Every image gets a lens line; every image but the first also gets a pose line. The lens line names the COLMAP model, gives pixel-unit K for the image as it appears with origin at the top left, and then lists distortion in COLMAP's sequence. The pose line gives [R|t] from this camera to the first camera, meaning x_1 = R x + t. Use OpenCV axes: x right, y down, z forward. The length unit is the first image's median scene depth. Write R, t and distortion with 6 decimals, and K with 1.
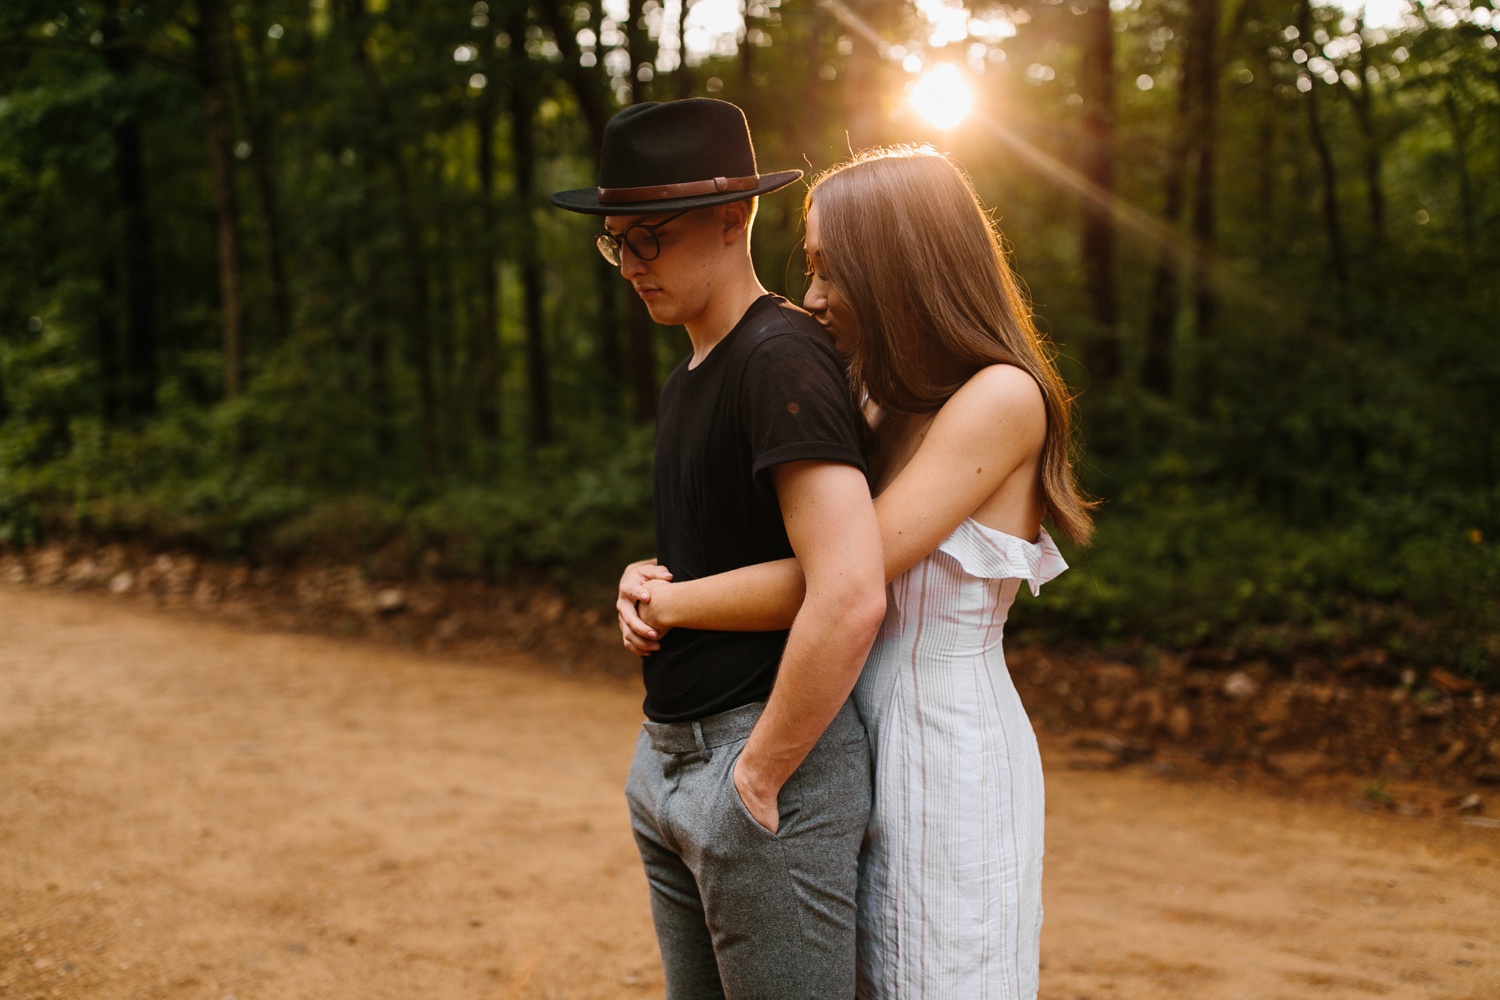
lens RADIAL K [[1418.0, 0, 753.5], [0, 1418.0, 497.4], [0, 0, 1]] dist [0.109527, -0.165250]
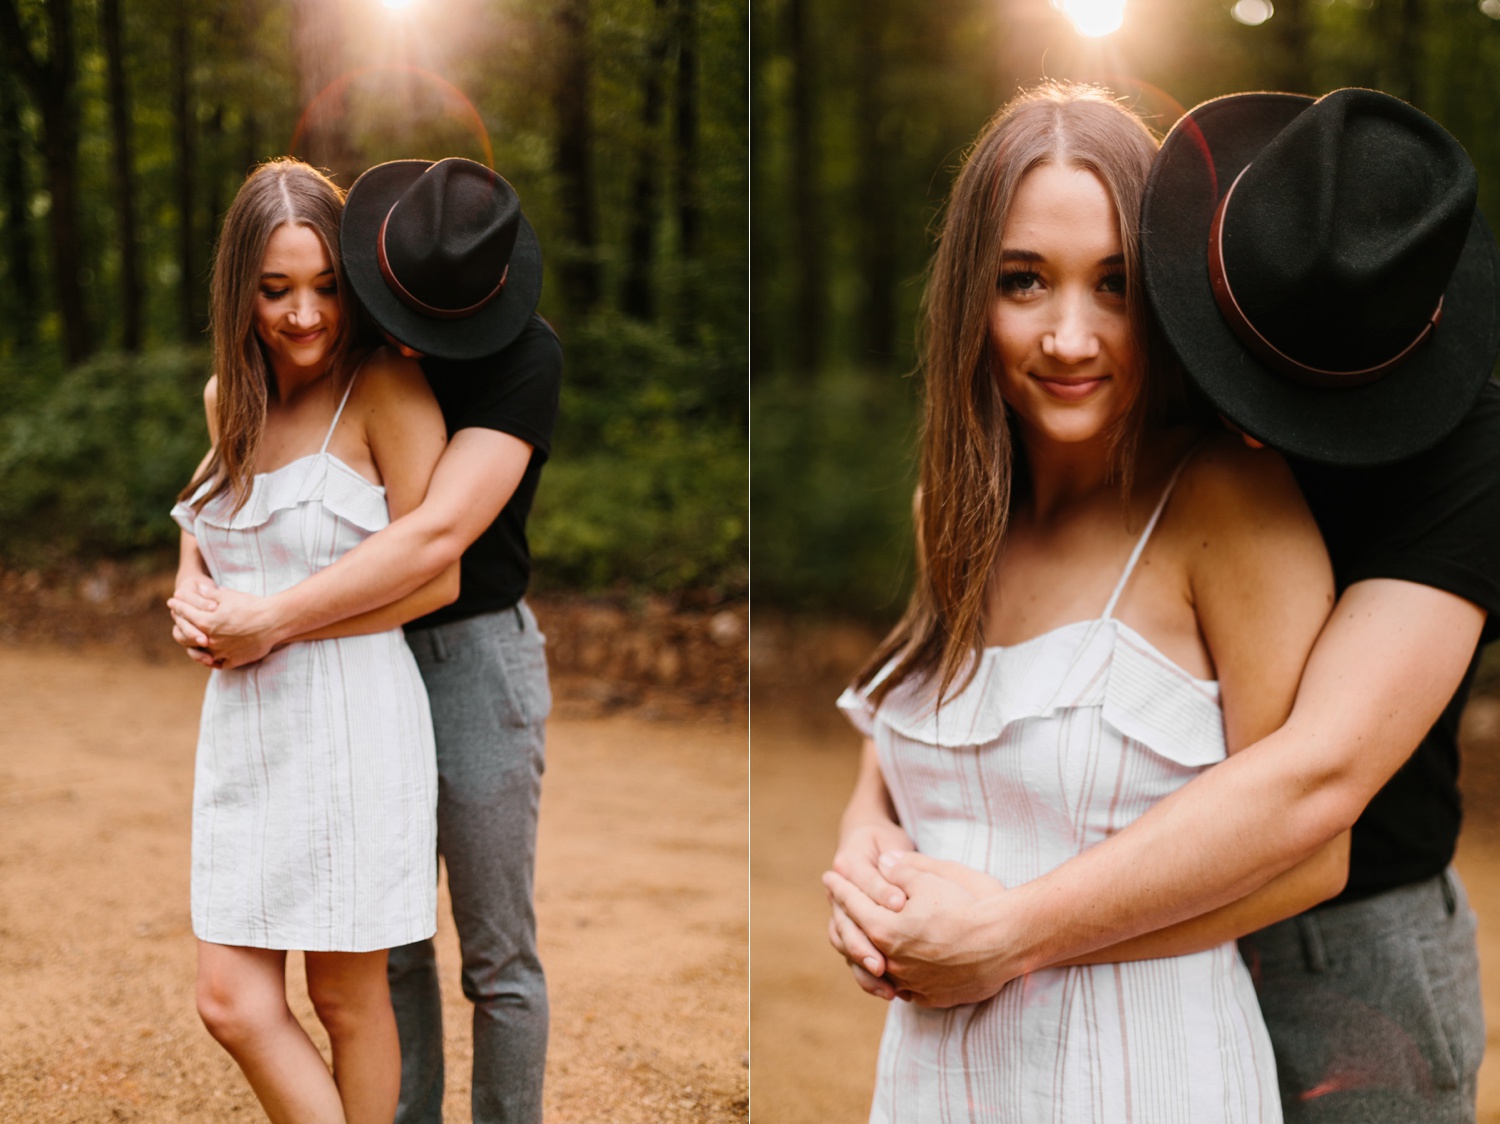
lens RADIAL K [[1631.9, 0, 363.1], [0, 1631.9, 562.5], [0, 0, 1]] dist [0.018842, 0.001807]
pose [[0.993711, -0.030530, 0.107732, -0.023052], [0.022228, 0.996750, 0.077434, -0.003555], [-0.109746, -0.074552, 0.991160, -0.065453]]
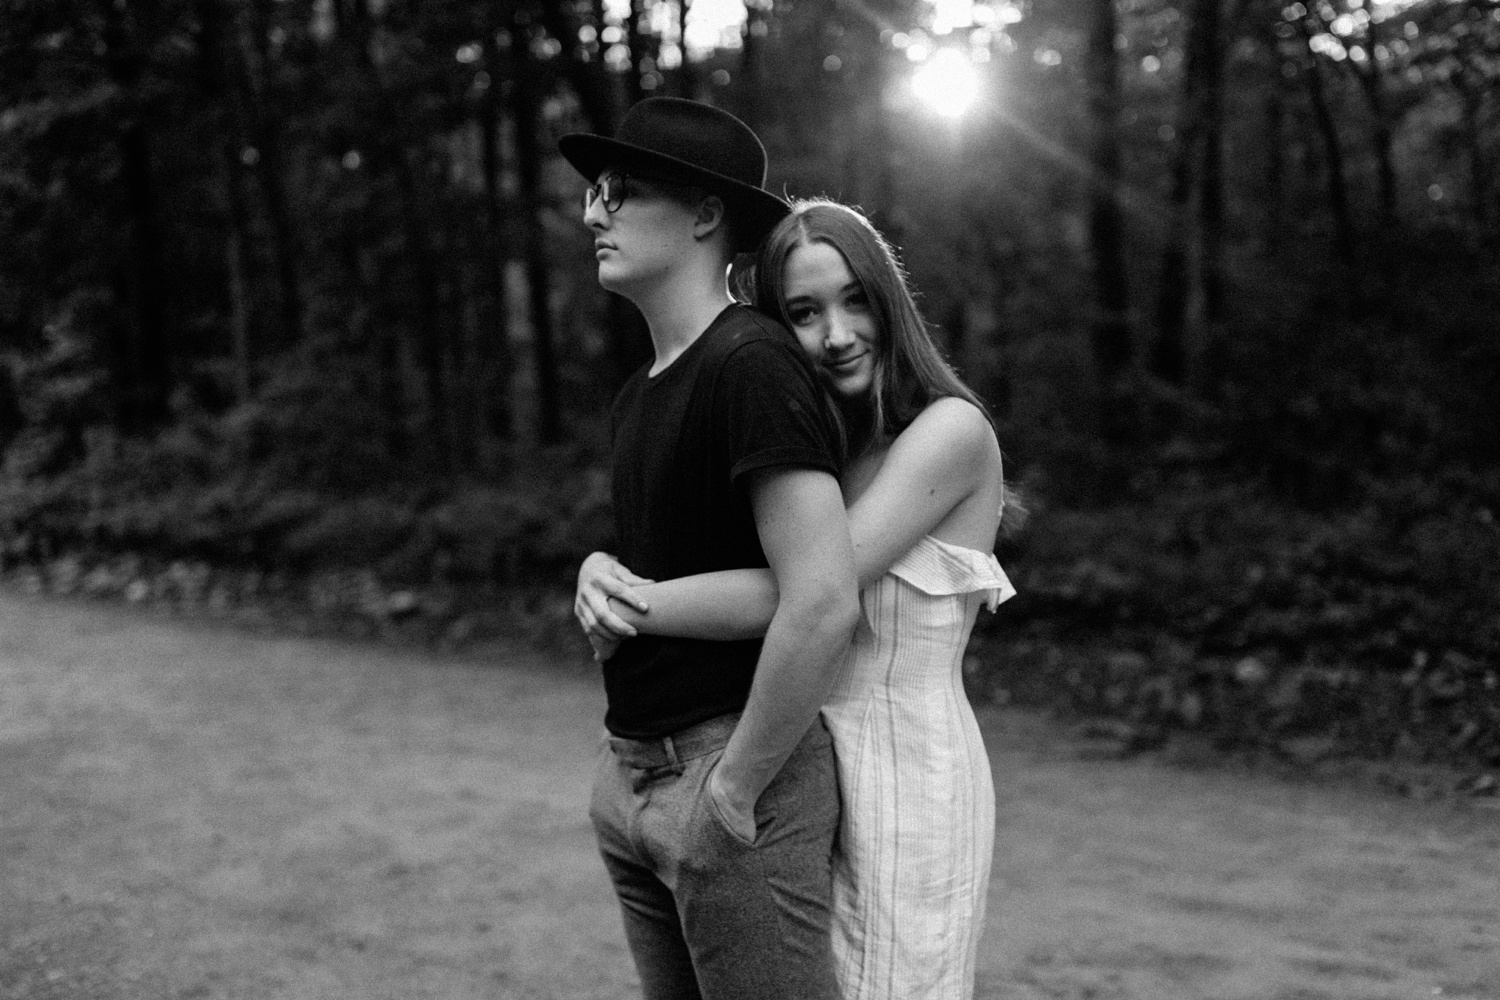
lens RADIAL K [[1418.0, 0, 753.5], [0, 1418.0, 497.4], [0, 0, 1]] dist [0.109527, -0.165250]
pose [[0.999681, -0.022668, -0.011174, 0.007198], [0.022728, 0.999728, 0.005282, -0.002438], [0.011051, -0.005534, 0.999924, 0.000023]]
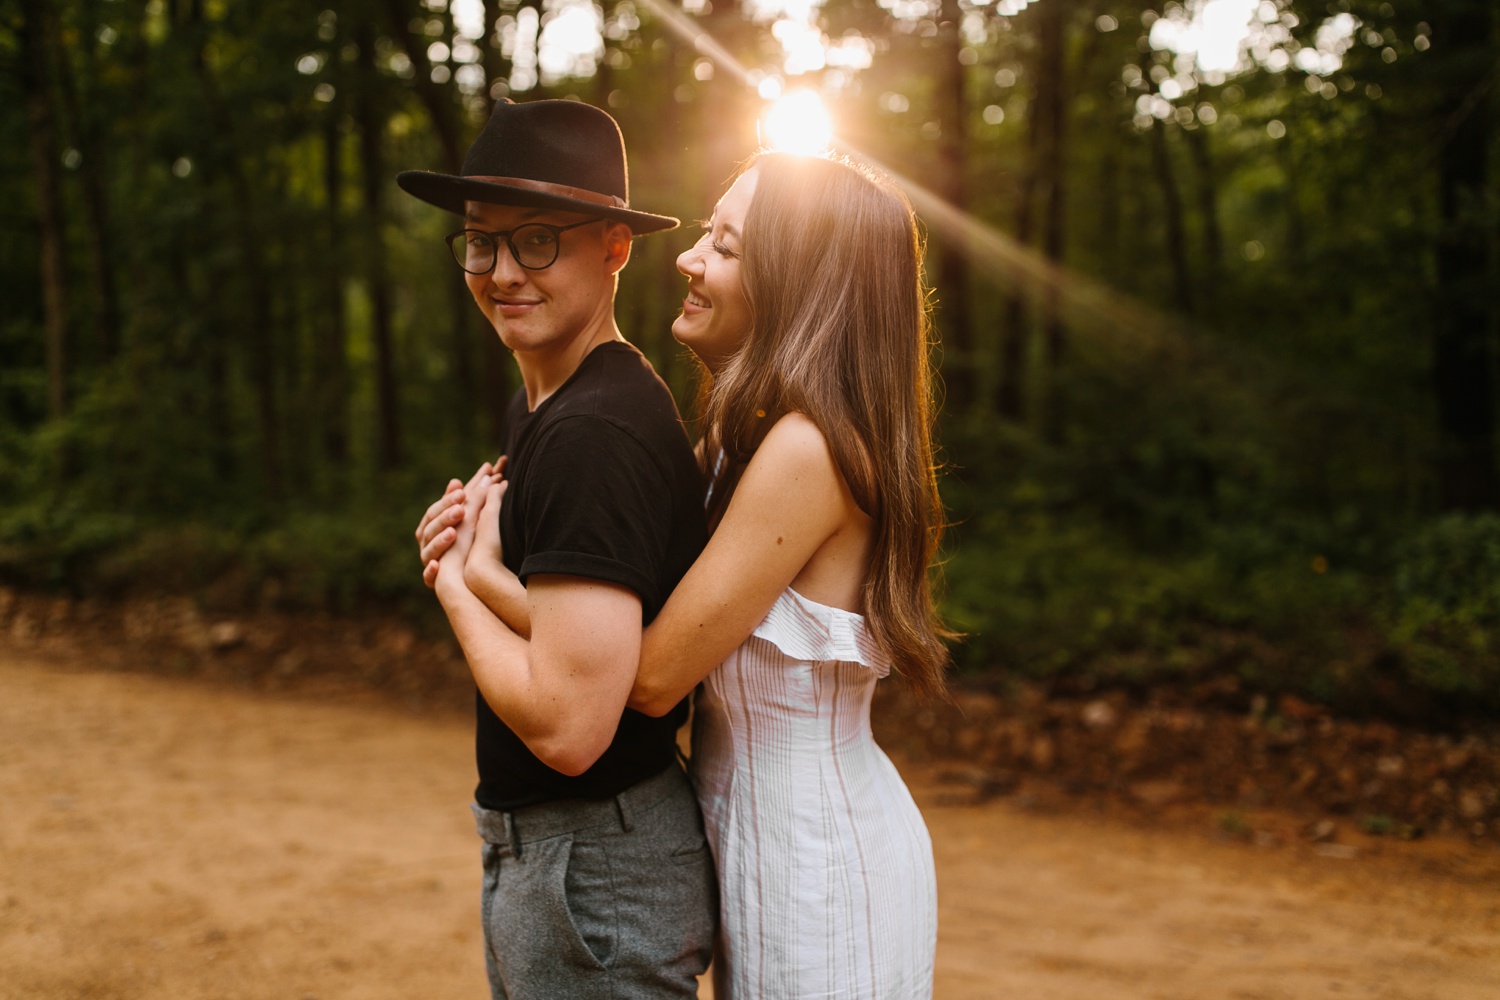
lens RADIAL K [[1418.0, 0, 753.5], [0, 1418.0, 497.4], [0, 0, 1]] dist [0.109527, -0.165250]
pose [[0.995048, -0.000659, 0.099391, -0.001177], [0.002122, 0.999891, -0.014610, -0.006793], [-0.099370, 0.014748, 0.994941, 0.023906]]
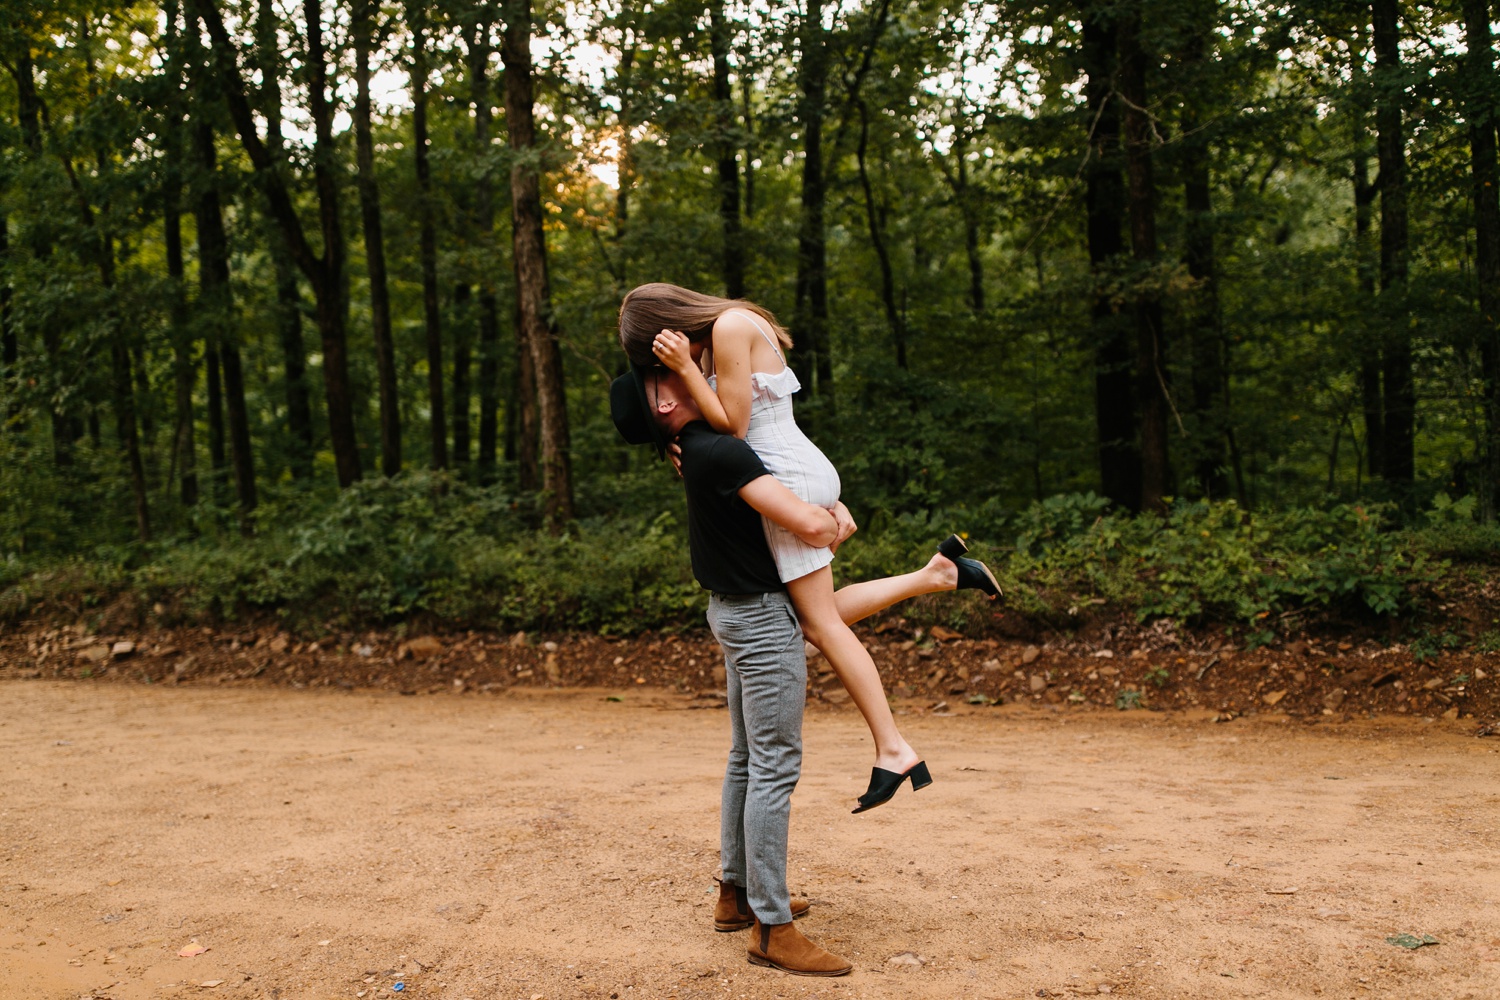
lens RADIAL K [[1418.0, 0, 753.5], [0, 1418.0, 497.4], [0, 0, 1]] dist [0.109527, -0.165250]
pose [[0.975477, -0.044476, 0.215560, -0.011203], [0.052093, 0.998198, -0.029780, 0.019865], [-0.213847, 0.040279, 0.976036, -0.349182]]
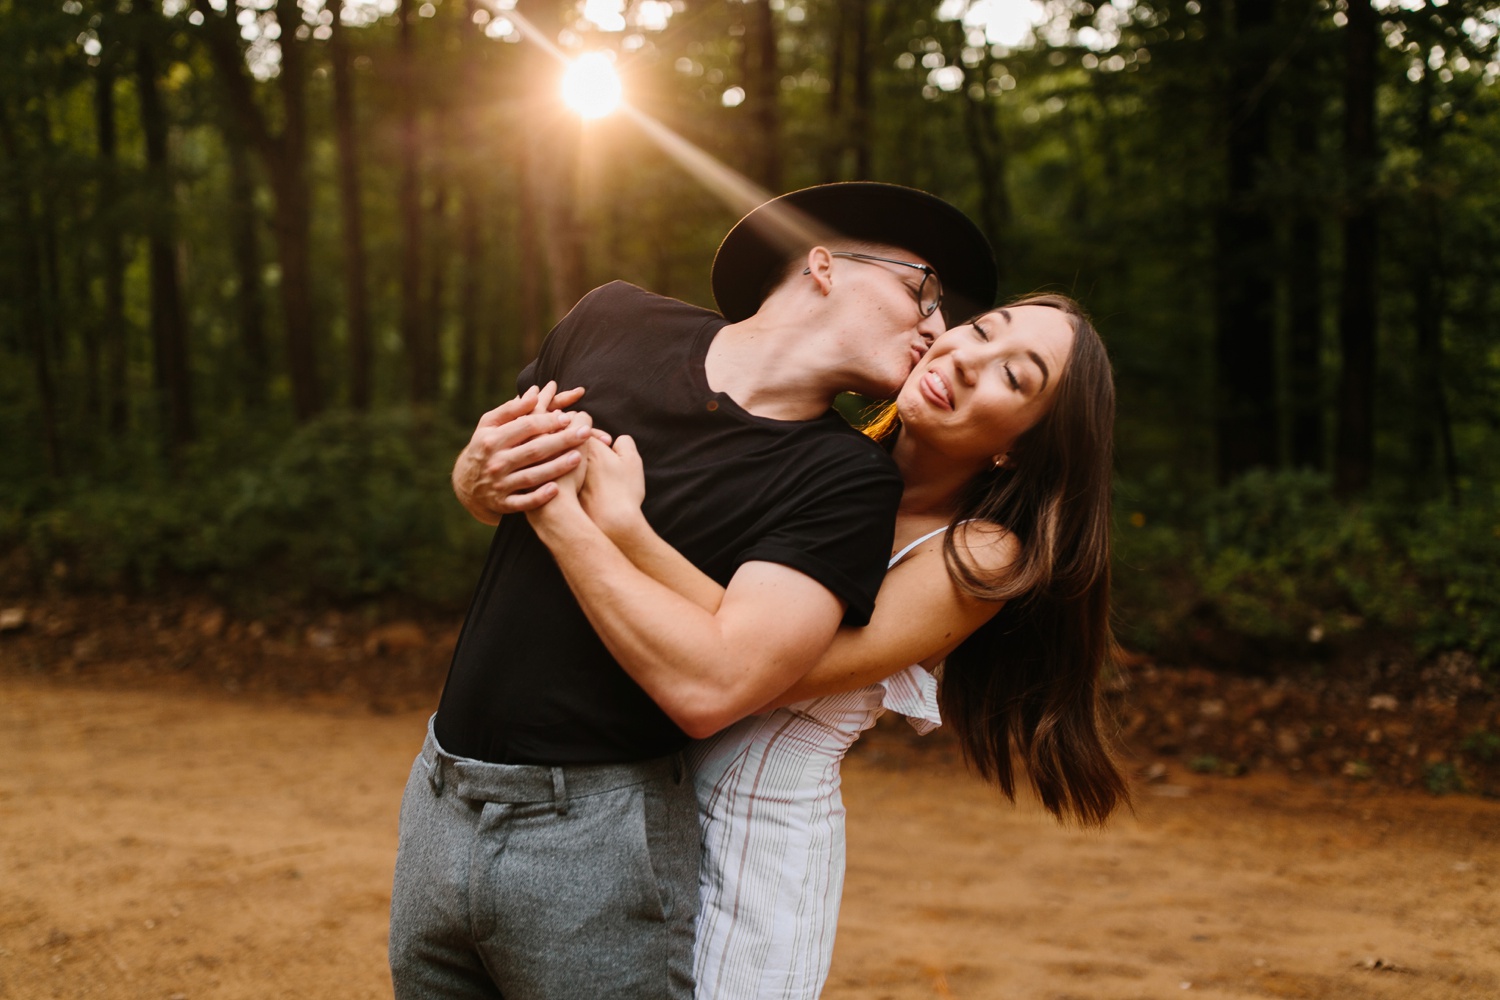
lens RADIAL K [[1418.0, 0, 753.5], [0, 1418.0, 497.4], [0, 0, 1]] dist [0.109527, -0.165250]
pose [[0.970646, -0.020650, 0.239625, -0.031921], [0.018805, 0.999773, 0.009982, -0.005865], [-0.239777, -0.005183, 0.970814, 0.036470]]
